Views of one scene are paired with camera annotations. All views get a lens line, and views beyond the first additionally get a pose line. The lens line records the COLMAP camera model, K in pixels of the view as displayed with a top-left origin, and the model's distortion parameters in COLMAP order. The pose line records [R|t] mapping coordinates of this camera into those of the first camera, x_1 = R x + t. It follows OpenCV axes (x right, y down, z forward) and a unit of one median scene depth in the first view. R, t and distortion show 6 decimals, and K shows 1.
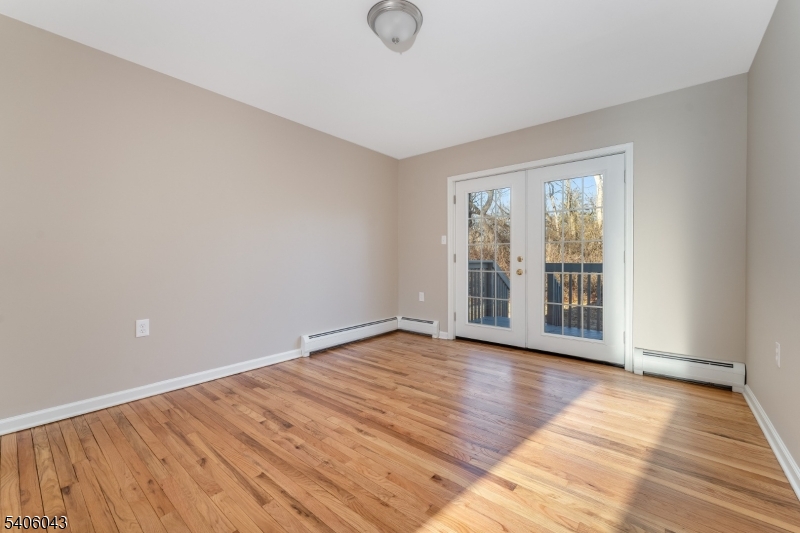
lens RADIAL K [[328.3, 0, 398.6], [0, 328.3, 259.6], [0, 0, 1]] dist [-0.000155, -0.000438]
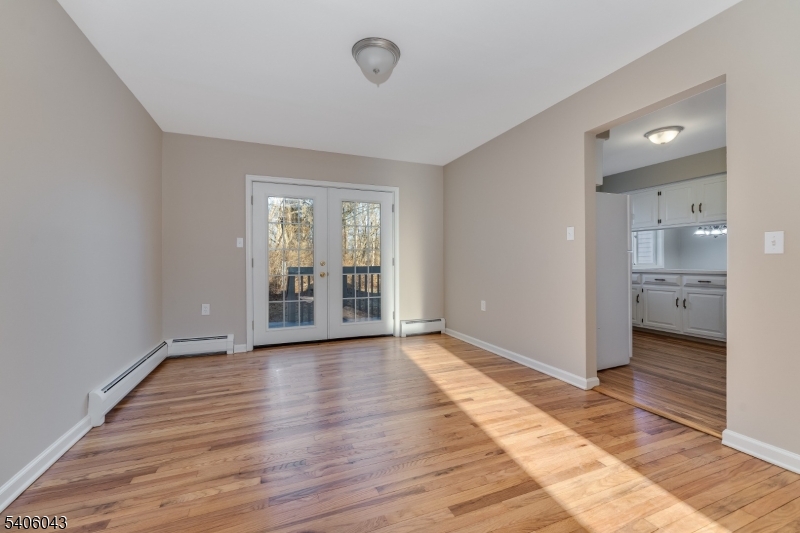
lens RADIAL K [[332.1, 0, 400.0], [0, 332.1, 266.5], [0, 0, 1]] dist [-0.001860, -0.000401]
pose [[0.475331, -0.009201, 0.879759, -0.625926], [0.005762, 0.999956, 0.007345, 0.002161], [-0.879788, 0.001578, 0.475363, 0.247443]]
